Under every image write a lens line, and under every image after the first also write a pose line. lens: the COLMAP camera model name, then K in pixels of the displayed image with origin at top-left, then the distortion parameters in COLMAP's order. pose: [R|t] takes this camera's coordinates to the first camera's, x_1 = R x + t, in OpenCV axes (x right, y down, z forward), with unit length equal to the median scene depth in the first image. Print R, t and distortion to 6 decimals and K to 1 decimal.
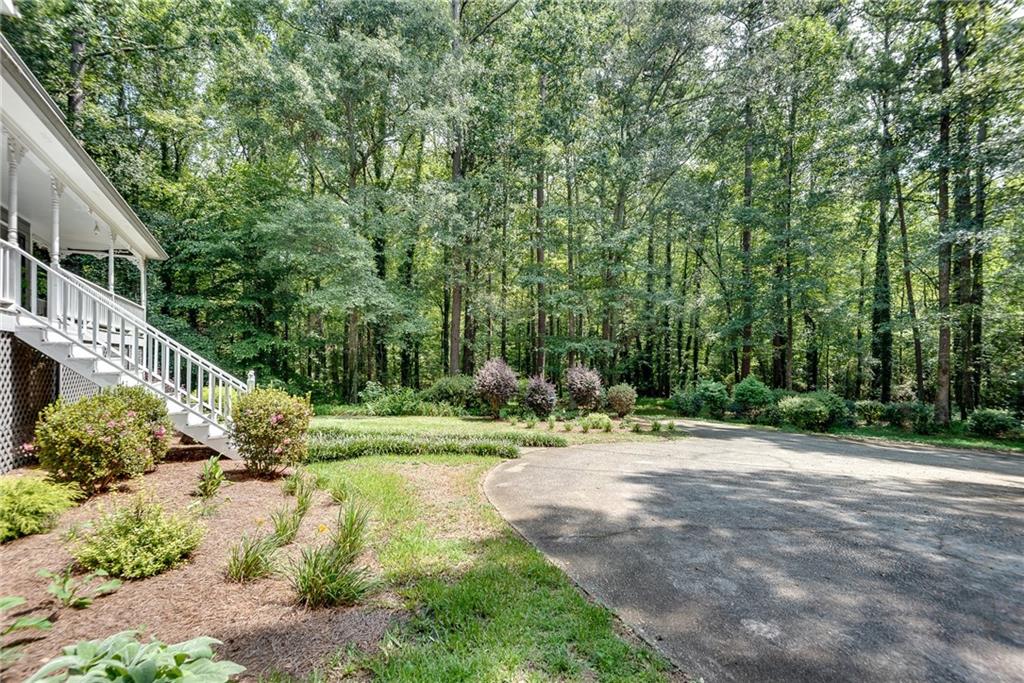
lens RADIAL K [[471.3, 0, 510.5], [0, 471.3, 349.0], [0, 0, 1]] dist [-0.001565, -0.001226]
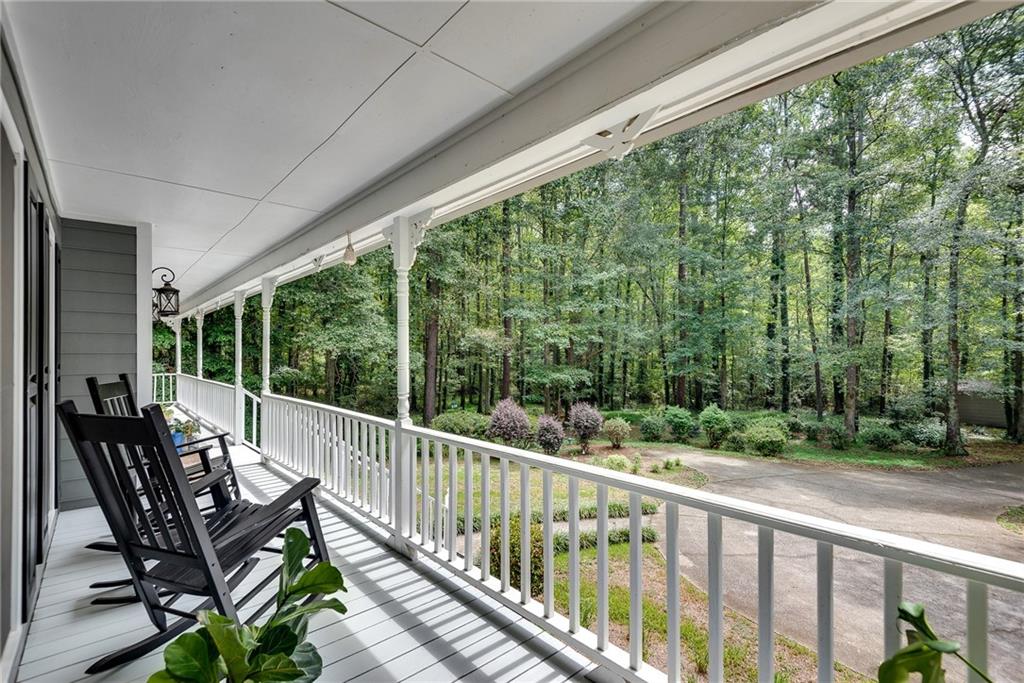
lens RADIAL K [[471.3, 0, 510.5], [0, 471.3, 349.0], [0, 0, 1]] dist [-0.001565, -0.001226]
pose [[0.977138, -0.002762, 0.212589, -0.178368], [0.001521, 0.999981, 0.005998, -0.070443], [-0.212601, -0.005537, 0.977123, -0.013332]]
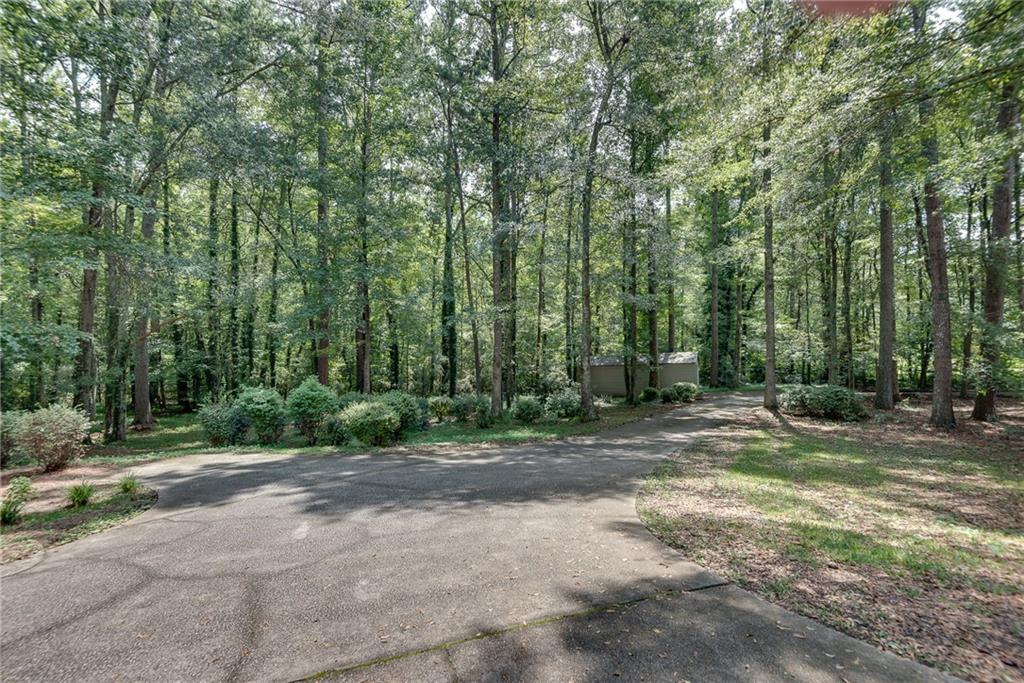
lens RADIAL K [[471.3, 0, 510.5], [0, 471.3, 349.0], [0, 0, 1]] dist [-0.001565, -0.001226]
pose [[0.696612, -0.004982, 0.717430, 0.159882], [0.009953, 0.999947, -0.002719, 0.013503], [-0.717379, 0.009035, 0.696625, 0.208930]]
